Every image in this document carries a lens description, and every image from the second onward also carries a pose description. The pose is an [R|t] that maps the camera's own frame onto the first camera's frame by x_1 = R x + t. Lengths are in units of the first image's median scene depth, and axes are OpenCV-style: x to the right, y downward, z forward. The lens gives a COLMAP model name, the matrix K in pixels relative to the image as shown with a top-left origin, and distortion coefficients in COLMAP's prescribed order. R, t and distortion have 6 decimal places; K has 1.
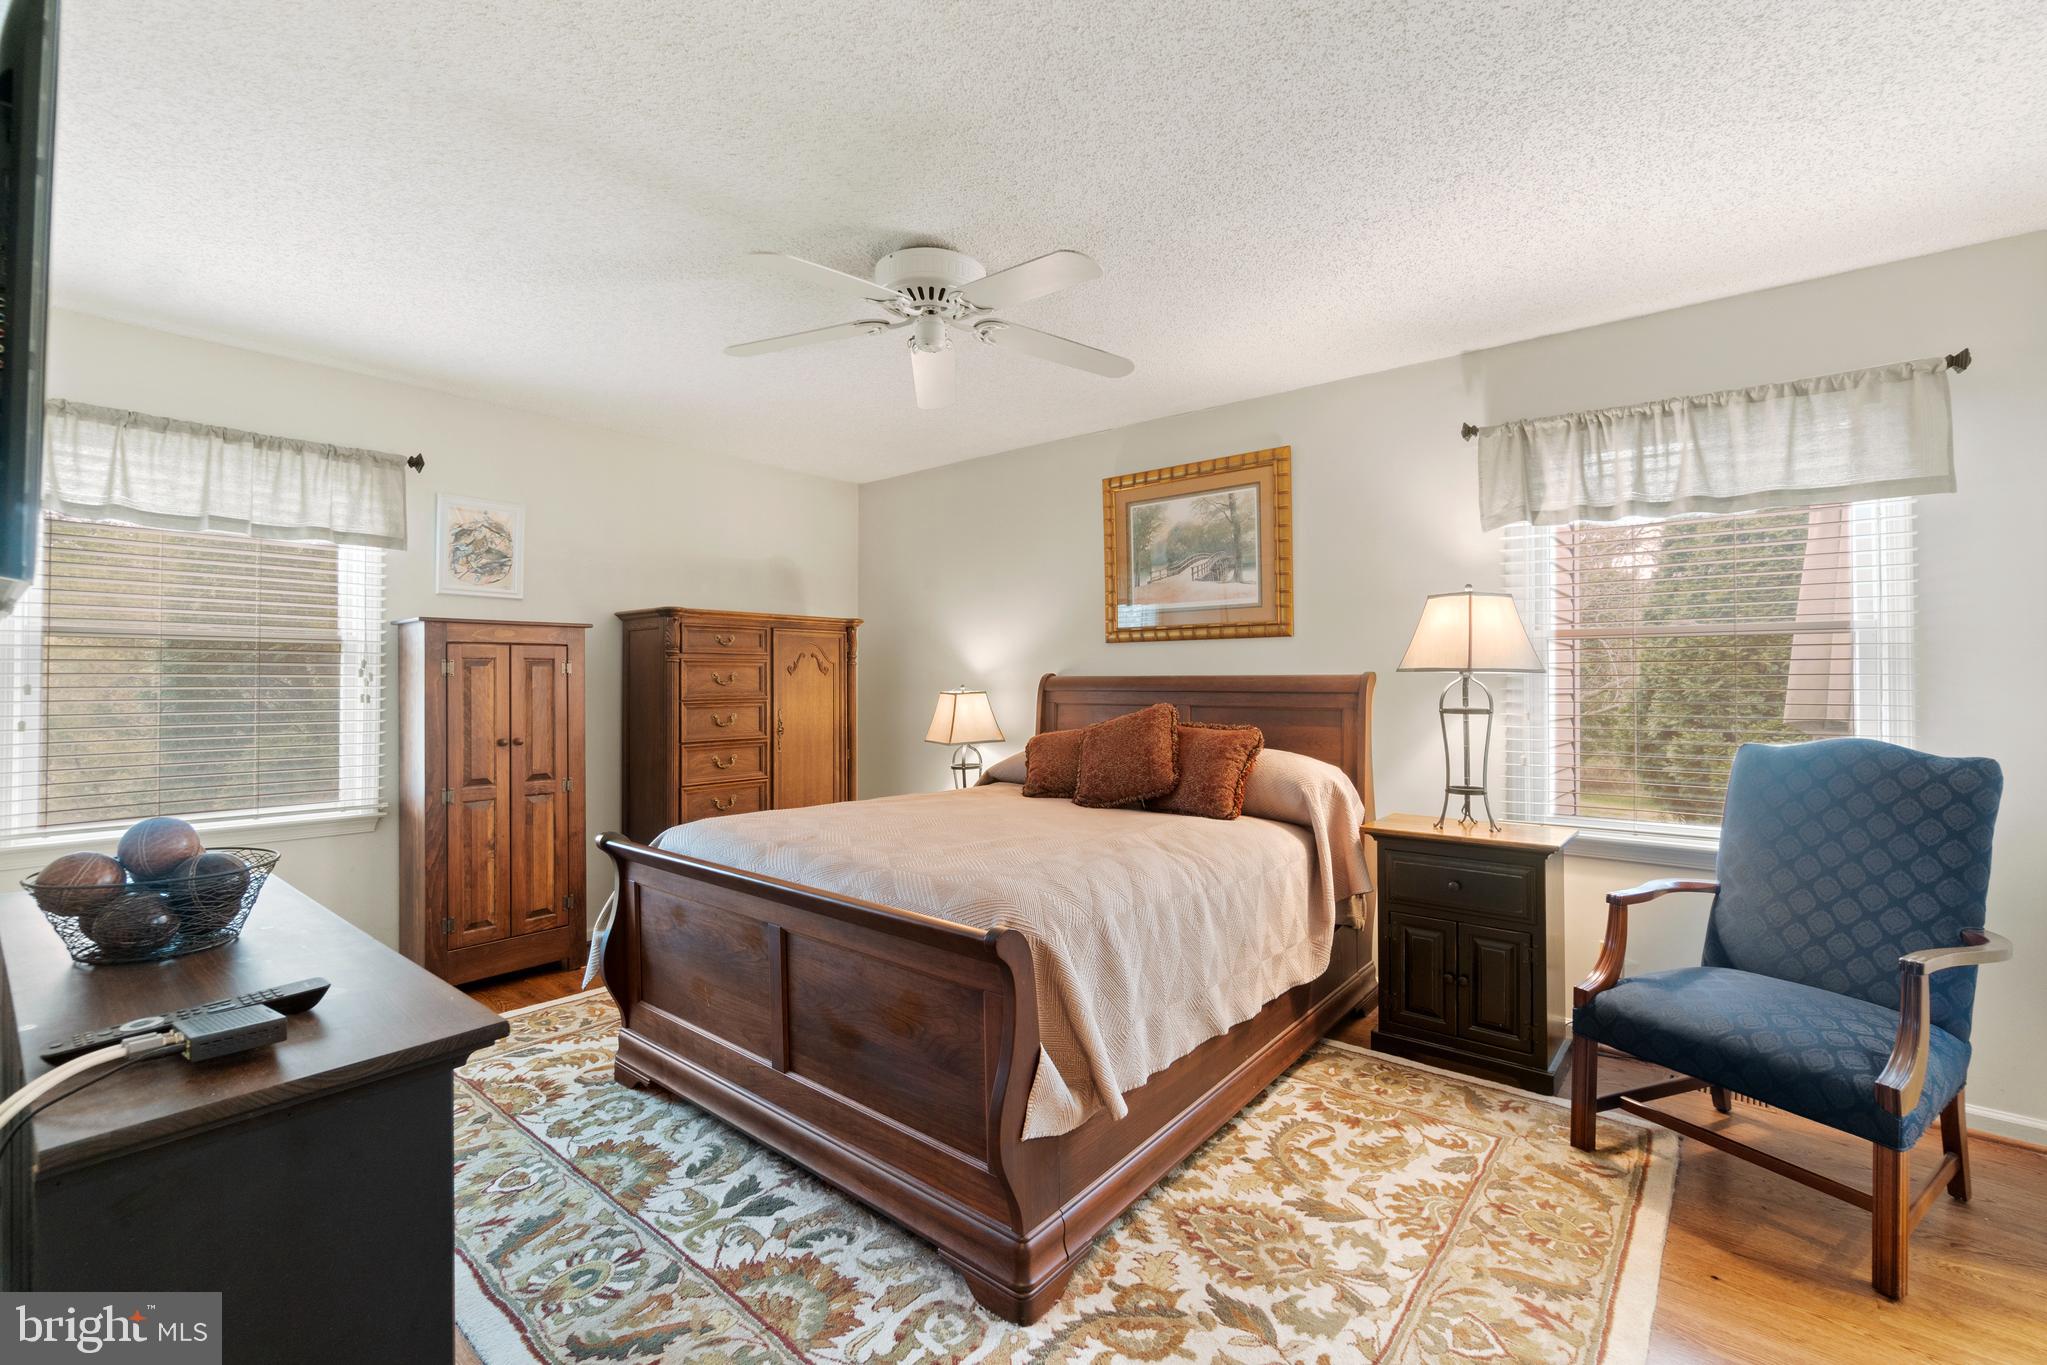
lens RADIAL K [[886.4, 0, 1011.7], [0, 886.4, 671.6], [0, 0, 1]] dist [-0.008125, 0.001800]
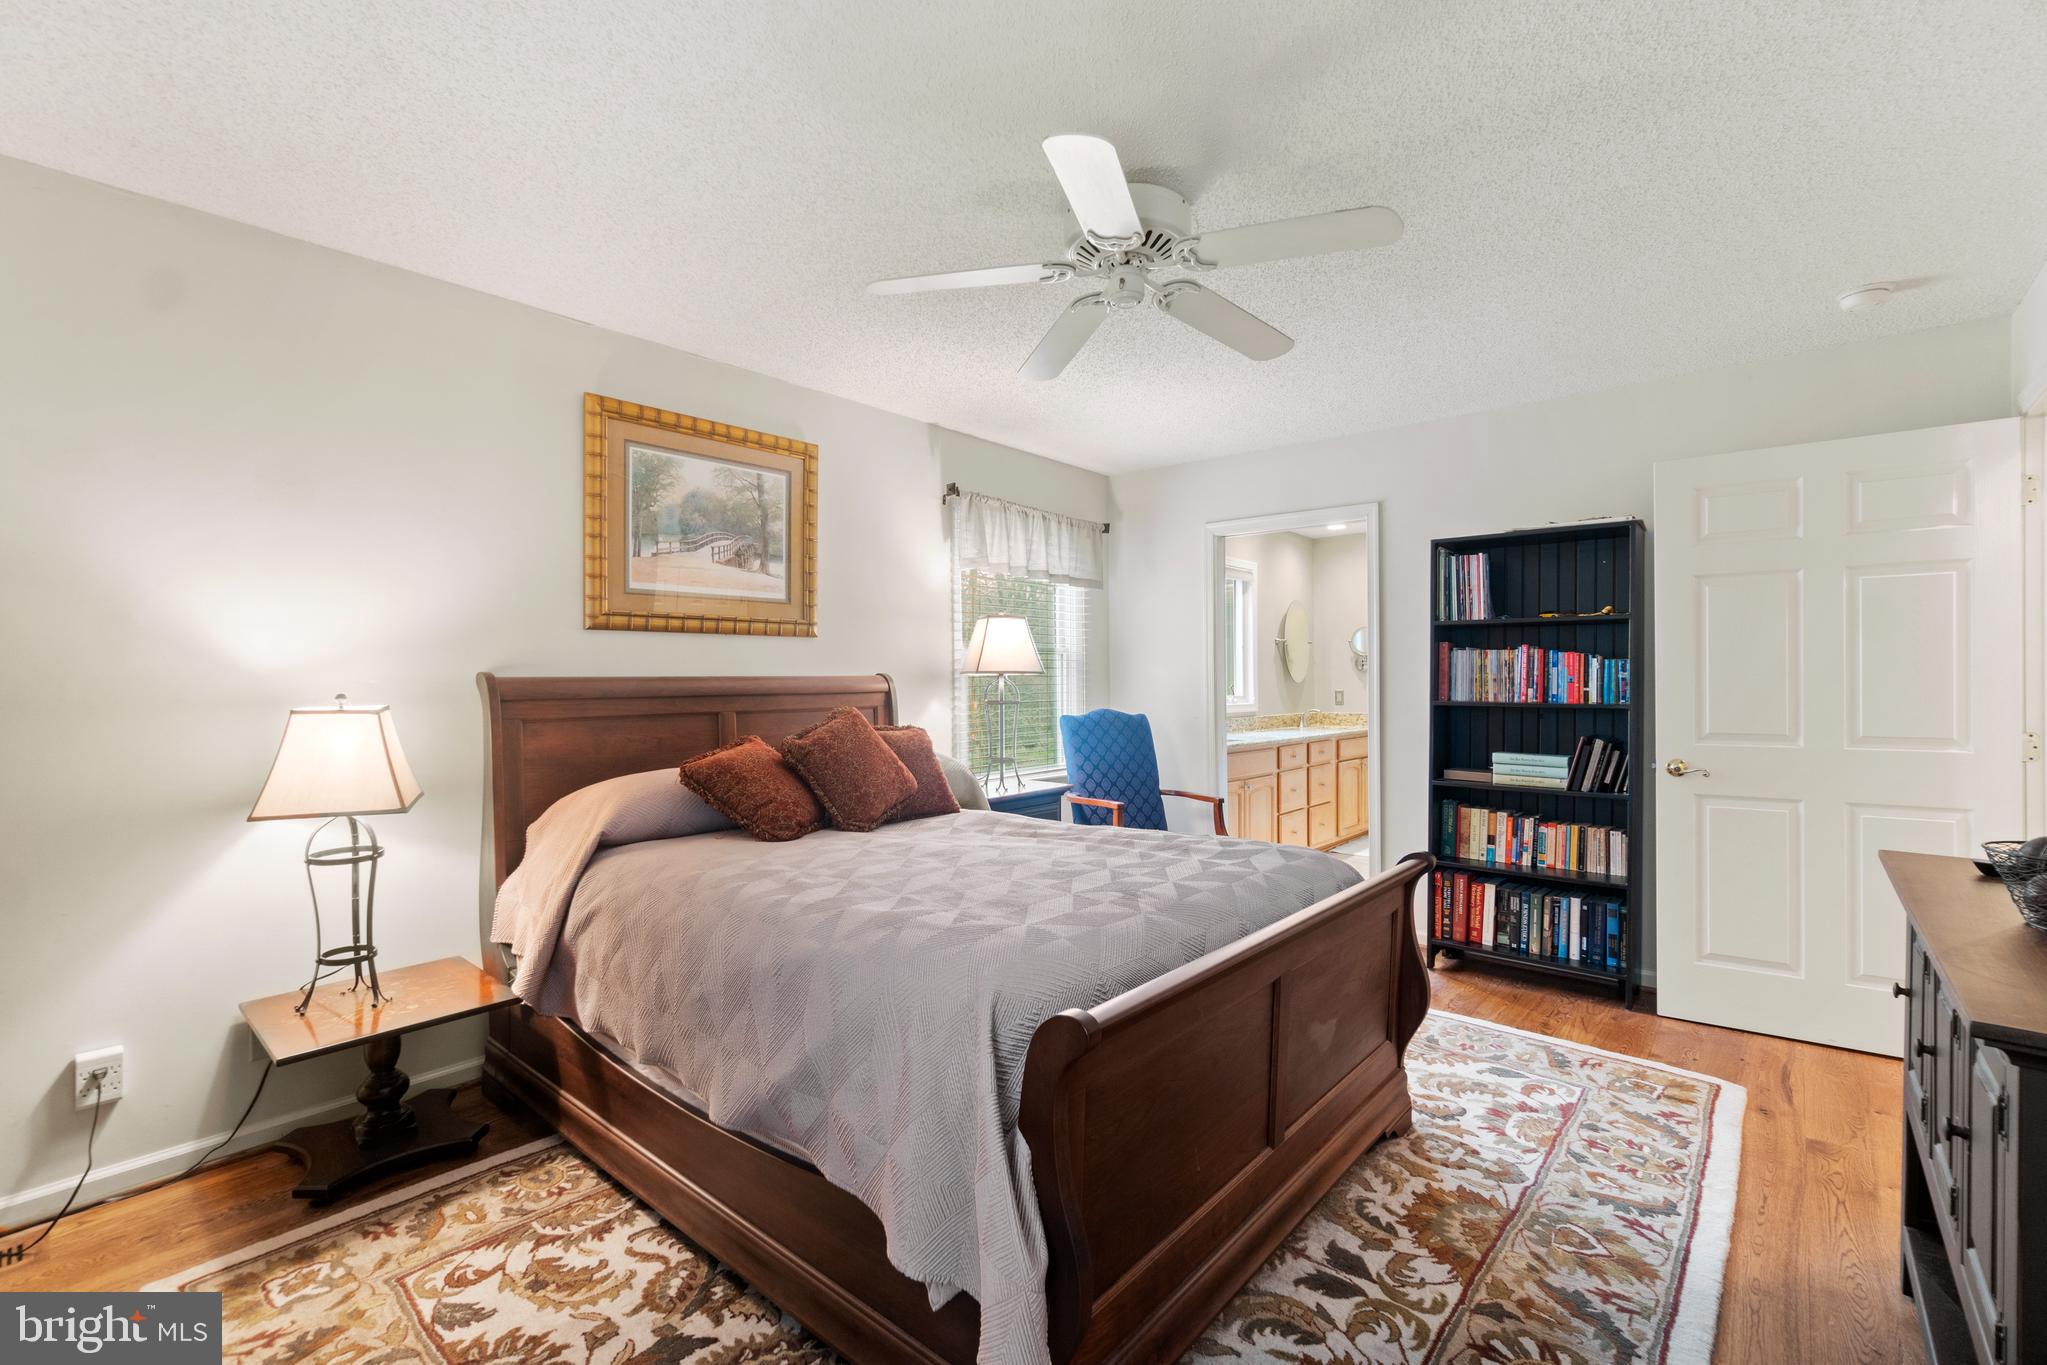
lens RADIAL K [[886.4, 0, 1013.0], [0, 886.4, 686.1], [0, 0, 1]] dist [-0.008125, 0.001800]
pose [[0.025573, -0.007454, 0.999645, -0.669727], [-0.002905, 0.999967, 0.007531, 0.007227], [-0.999669, -0.003097, 0.025551, 0.747023]]
